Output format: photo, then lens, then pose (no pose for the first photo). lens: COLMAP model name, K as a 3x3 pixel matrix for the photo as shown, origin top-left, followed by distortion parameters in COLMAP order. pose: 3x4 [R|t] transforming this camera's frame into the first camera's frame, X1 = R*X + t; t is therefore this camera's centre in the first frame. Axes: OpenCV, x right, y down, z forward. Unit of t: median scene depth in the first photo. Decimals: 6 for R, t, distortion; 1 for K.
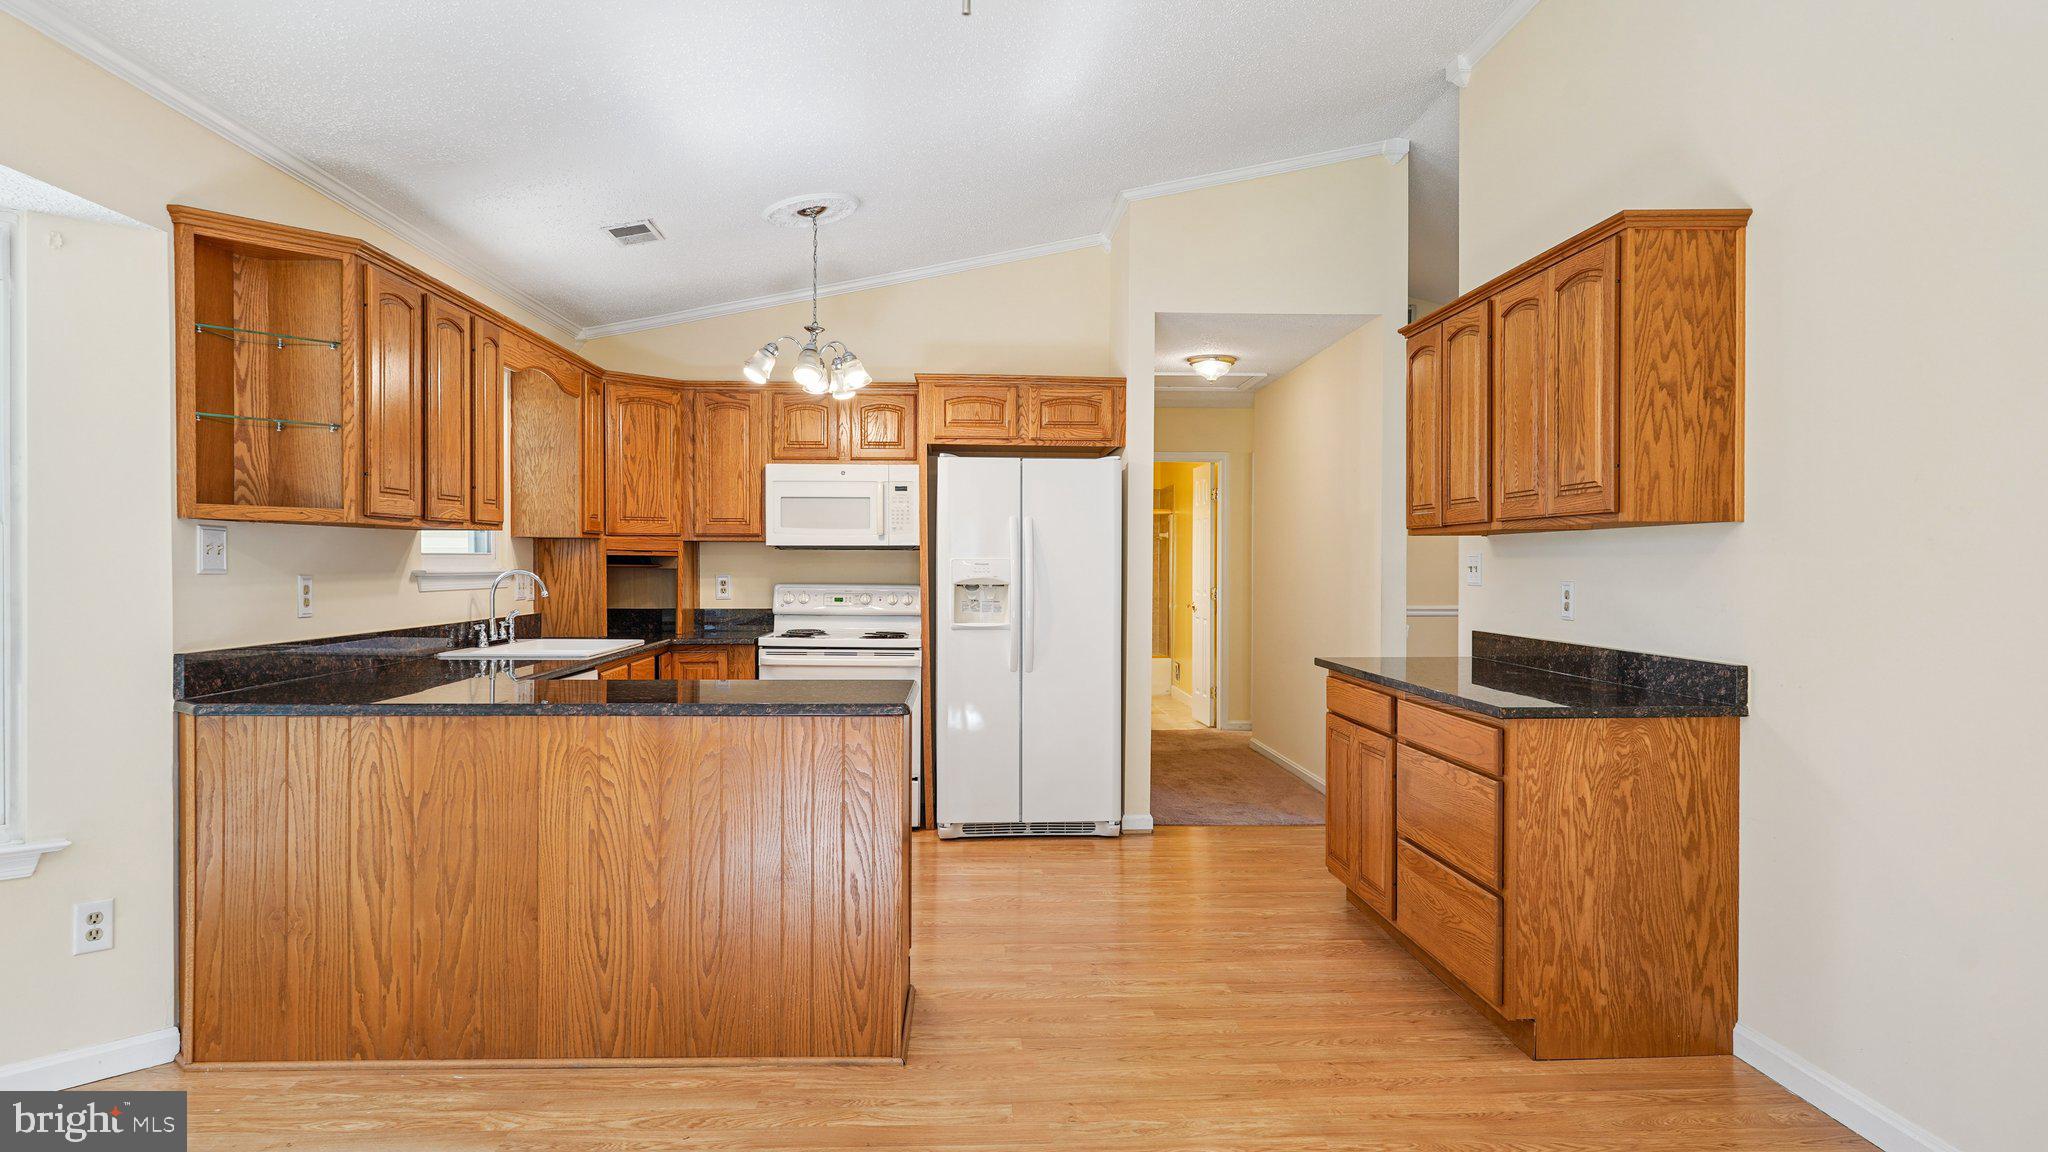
lens RADIAL K [[1229.3, 0, 1031.2], [0, 1229.3, 582.6], [0, 0, 1]] dist [-0.003468, 0.002196]
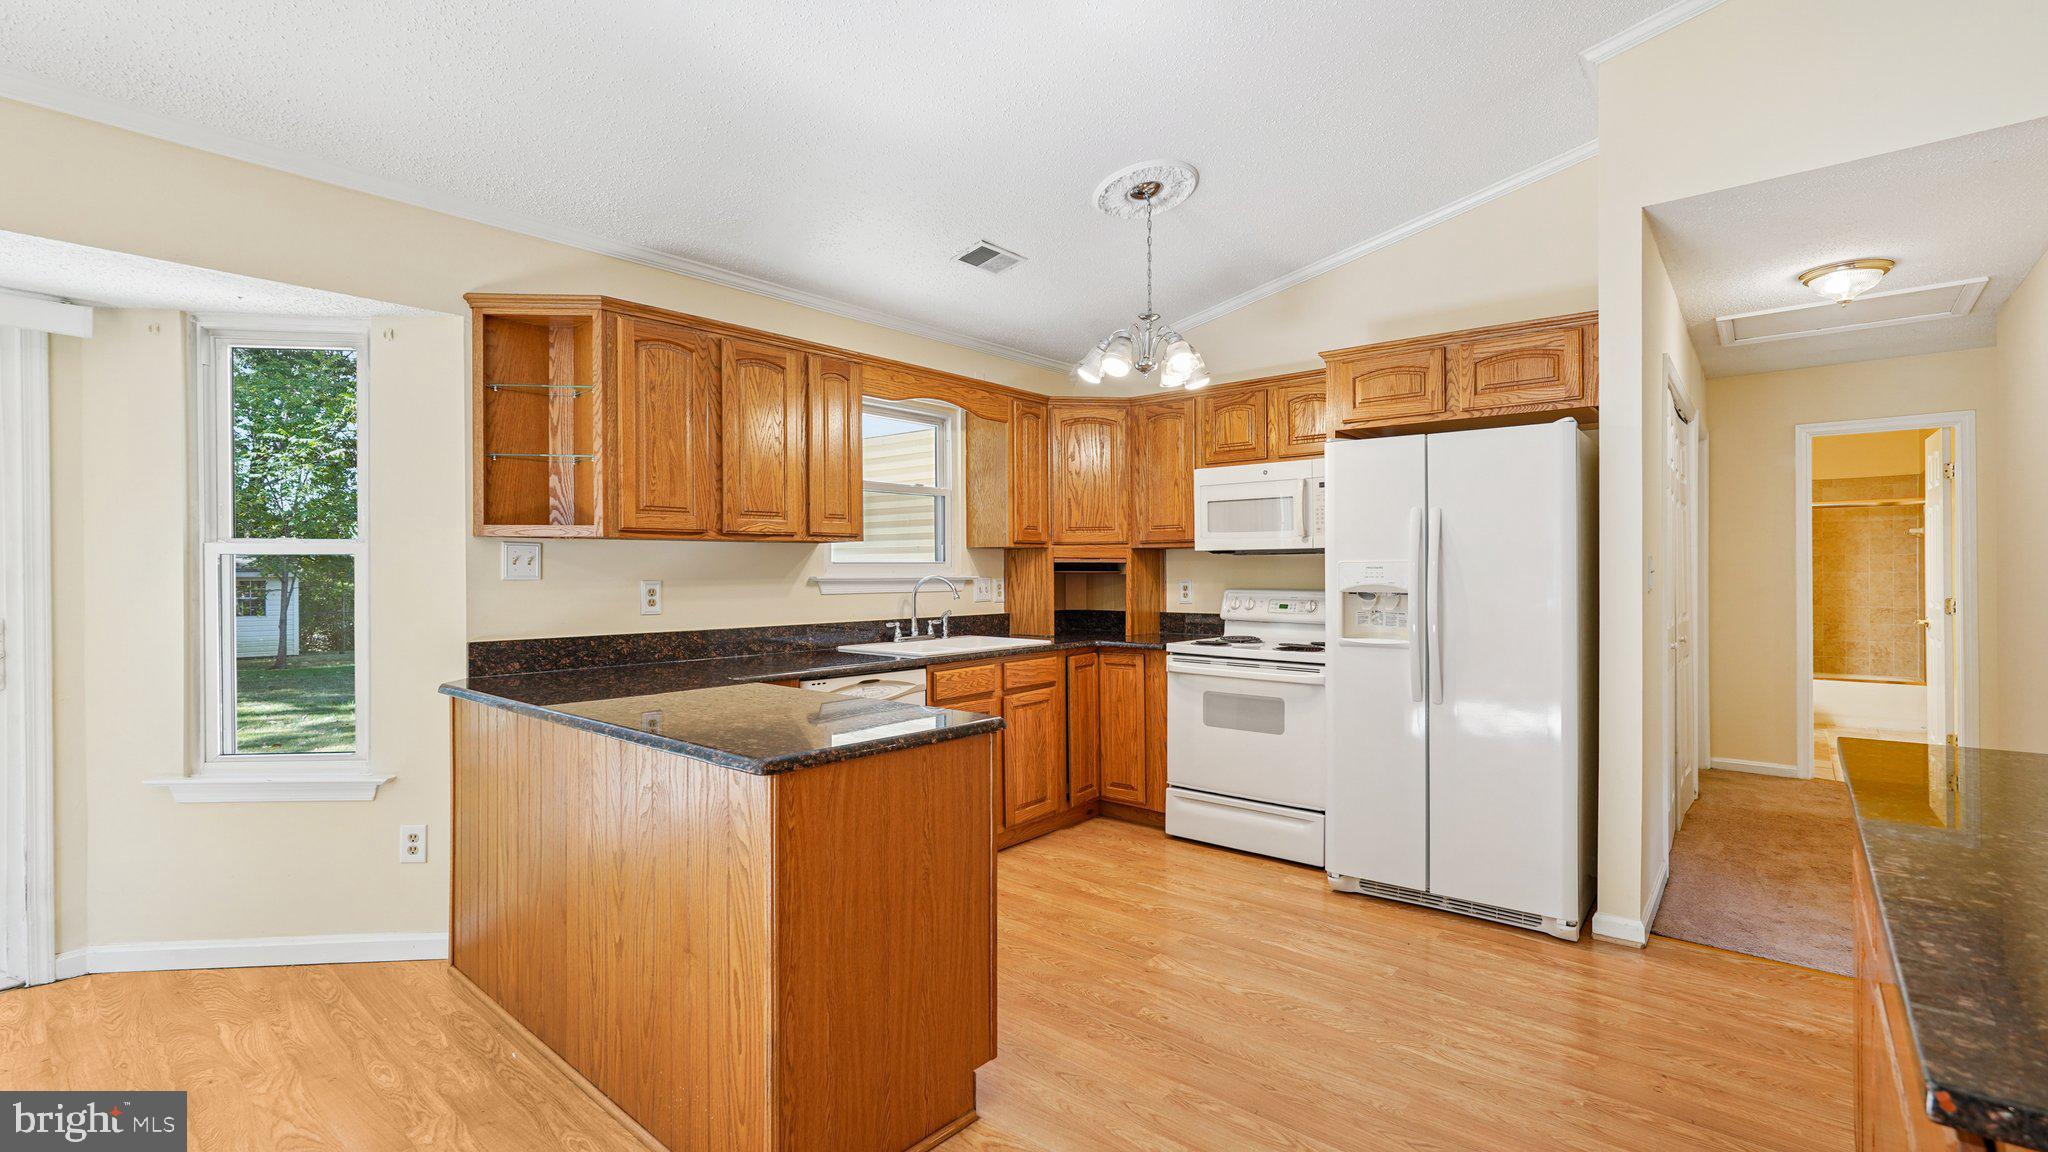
lens RADIAL K [[914.5, 0, 1012.7], [0, 914.5, 575.0], [0, 0, 1]] dist [-0.010563, 0.005676]
pose [[0.721082, -0.003282, -0.692842, 0.353894], [-0.004886, 0.999940, -0.009822, -0.005001], [0.692833, 0.010468, 0.721022, 0.663765]]
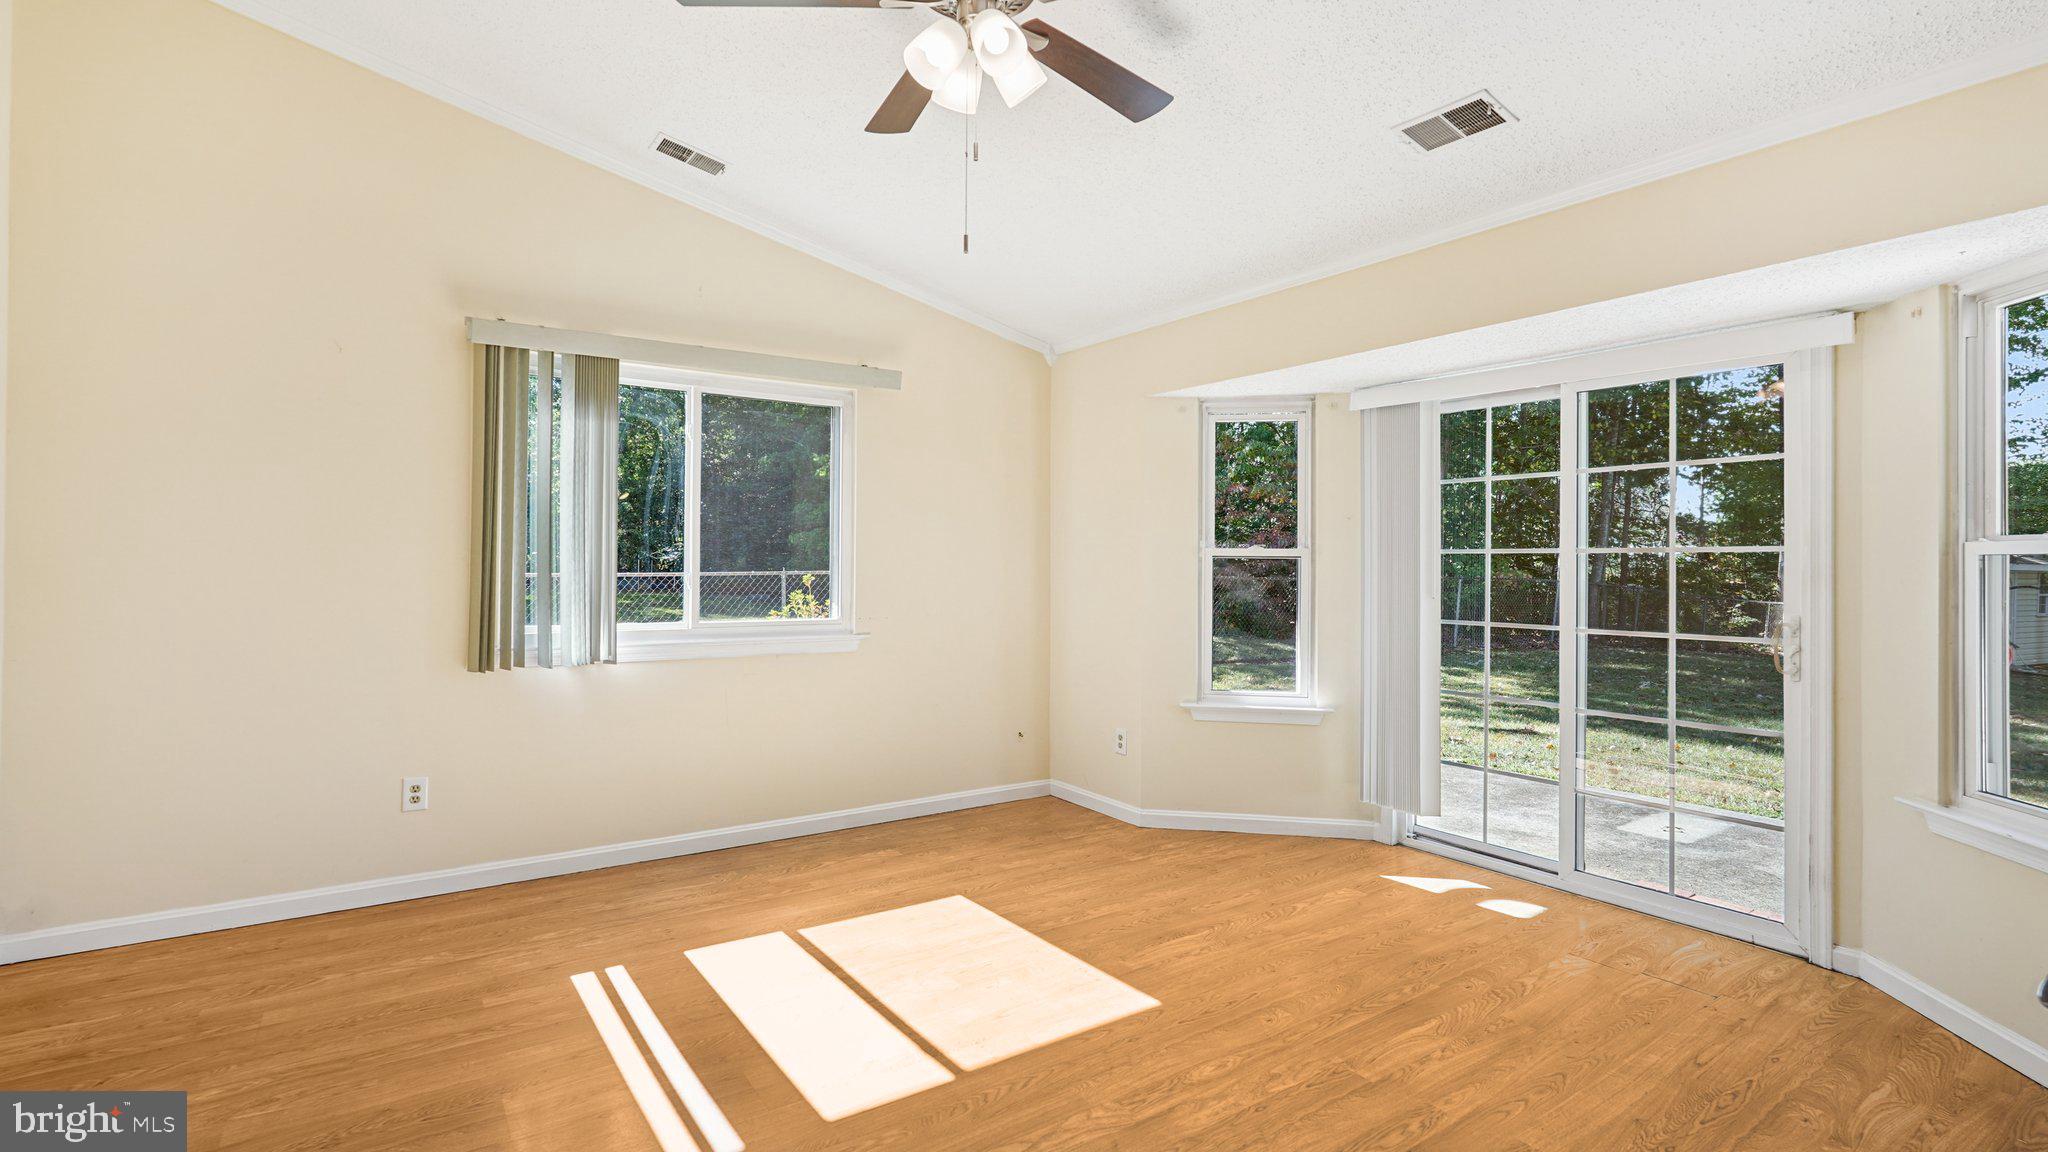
lens RADIAL K [[914.5, 0, 1012.4], [0, 914.5, 559.9], [0, 0, 1]] dist [-0.010563, 0.005676]
pose [[-0.847214, -0.016407, -0.530998, 0.263938], [-0.020489, 0.999788, 0.001798, -0.011080], [0.530856, 0.012403, -0.847371, 0.979284]]
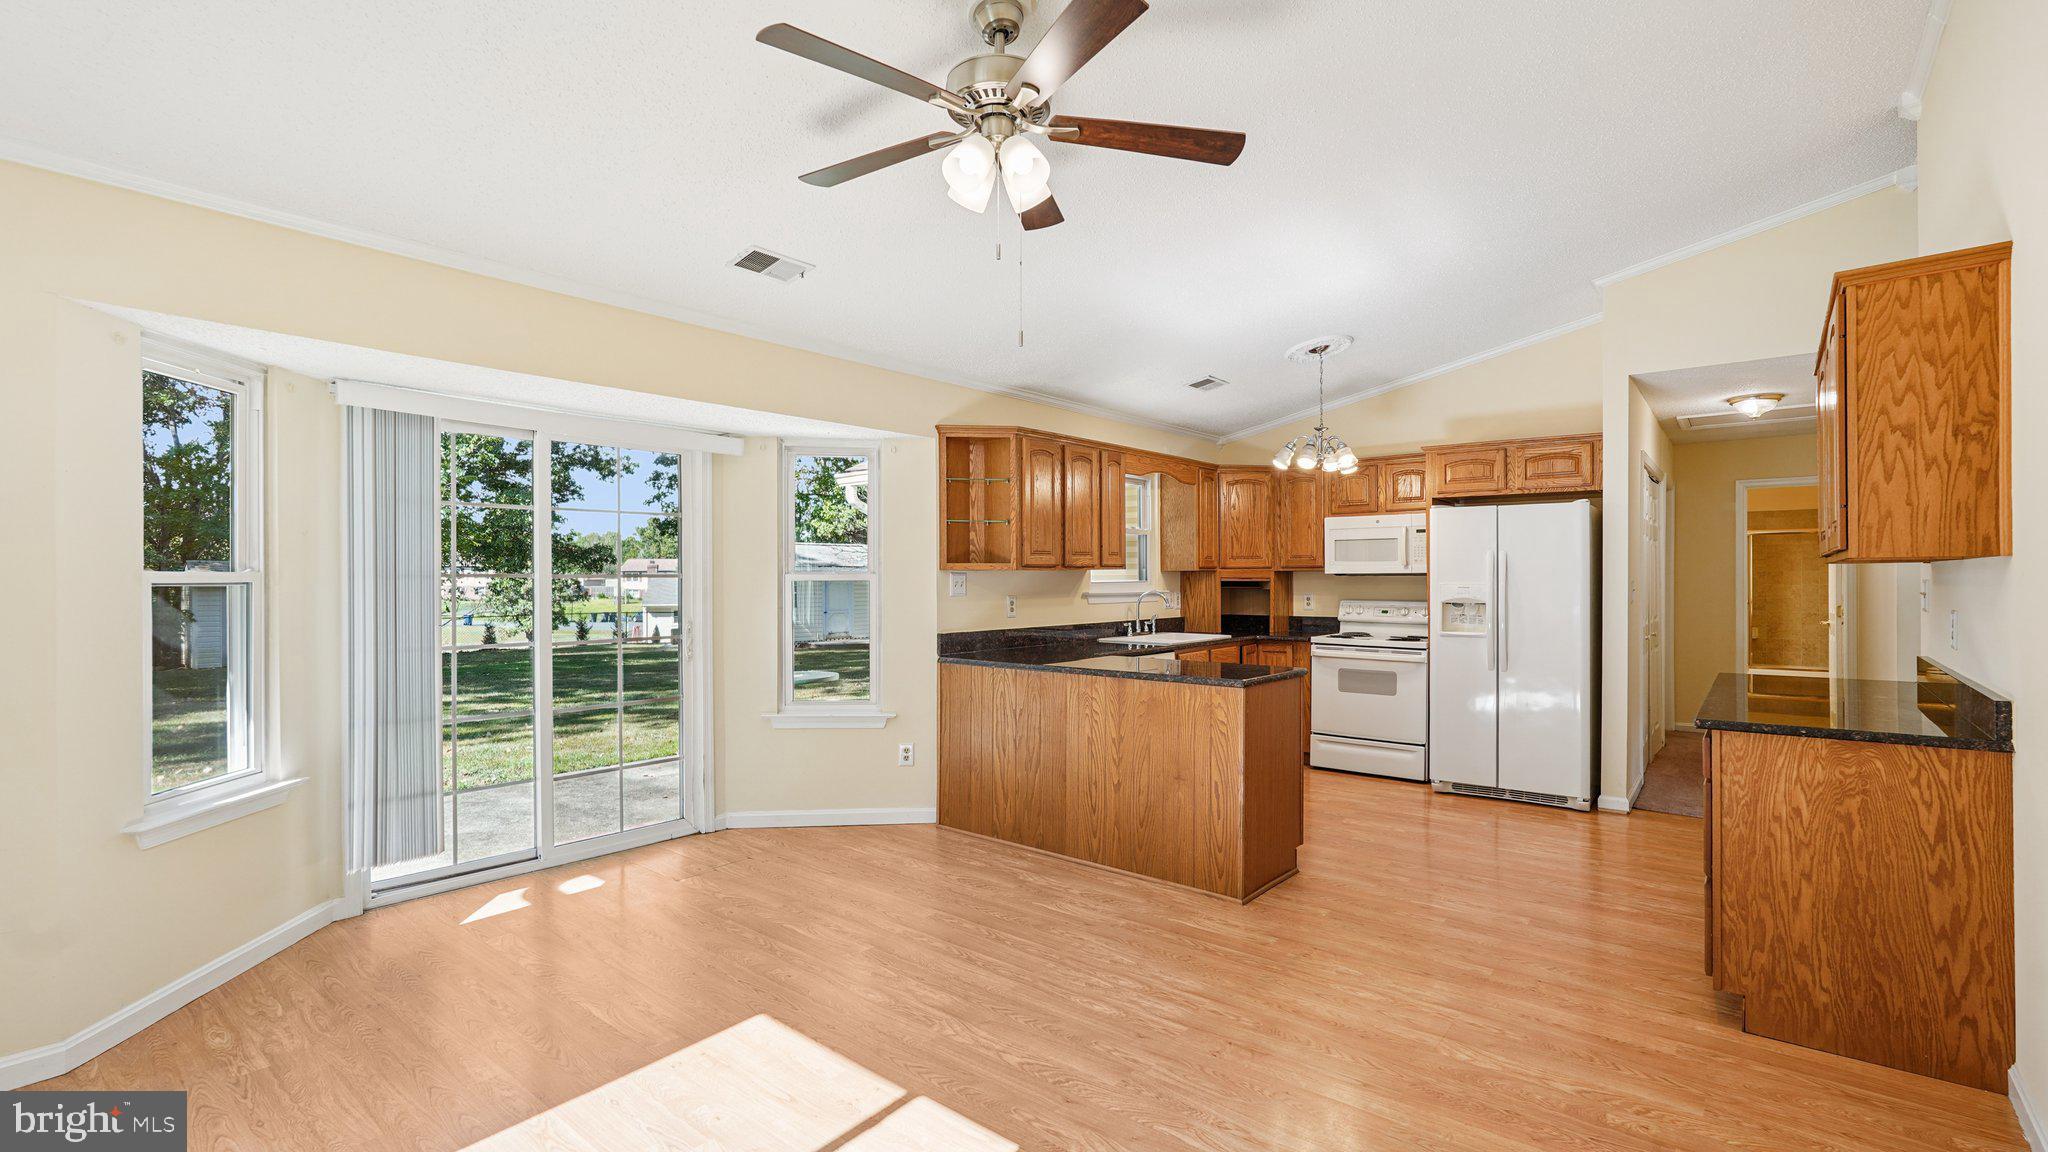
lens RADIAL K [[914.5, 0, 1023.3], [0, 914.5, 586.6], [0, 0, 1]] dist [-0.010563, 0.005676]
pose [[0.737393, 0.000795, -0.675464, 0.463804], [-0.004432, 0.999983, -0.003661, -0.017718], [0.675449, 0.005694, 0.737384, -0.074192]]
